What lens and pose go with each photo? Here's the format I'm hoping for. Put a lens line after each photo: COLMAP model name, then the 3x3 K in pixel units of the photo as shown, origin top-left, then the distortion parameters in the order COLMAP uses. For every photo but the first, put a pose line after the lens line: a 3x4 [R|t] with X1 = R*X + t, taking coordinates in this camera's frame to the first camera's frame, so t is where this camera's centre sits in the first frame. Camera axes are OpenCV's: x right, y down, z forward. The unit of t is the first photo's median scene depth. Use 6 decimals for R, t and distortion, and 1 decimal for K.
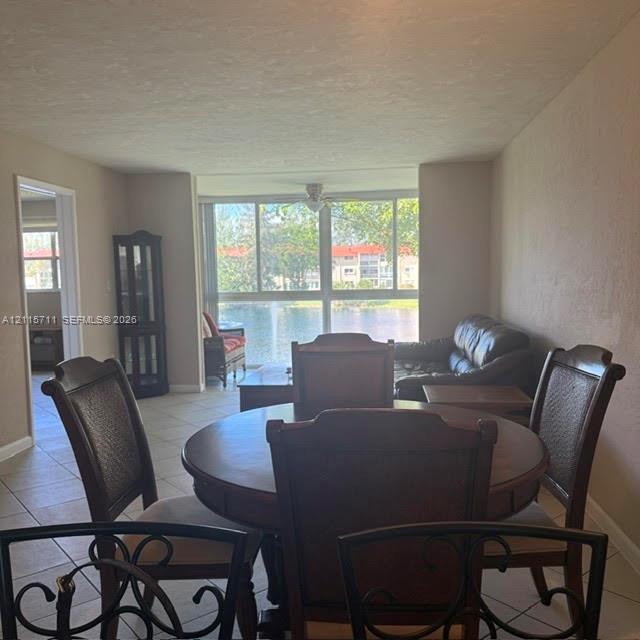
lens RADIAL K [[600.1, 0, 320.1], [0, 600.1, 332.4], [0, 0, 1]] dist [0.114313, -0.189378]
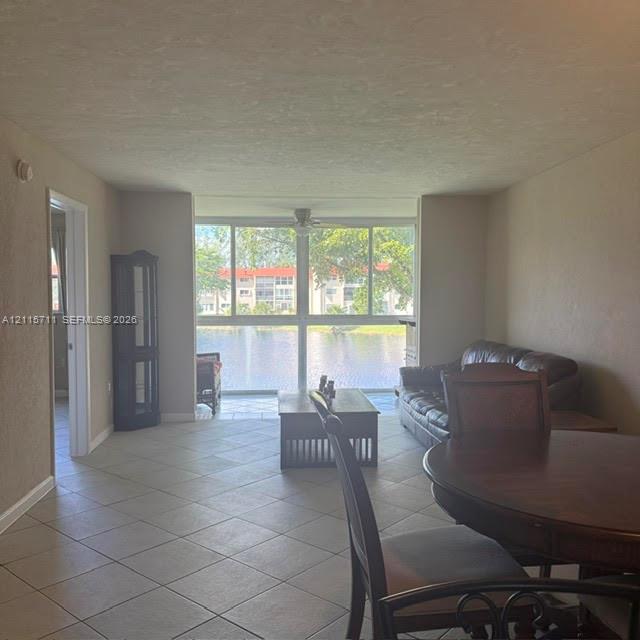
lens RADIAL K [[600.1, 0, 320.0], [0, 600.1, 320.0], [0, 0, 1]] dist [0.202353, -0.385817]
pose [[0.983713, 0.009155, 0.179513, -0.155872], [0.001110, 0.998374, -0.057001, -0.004035], [-0.179743, 0.056271, 0.982103, 0.015607]]
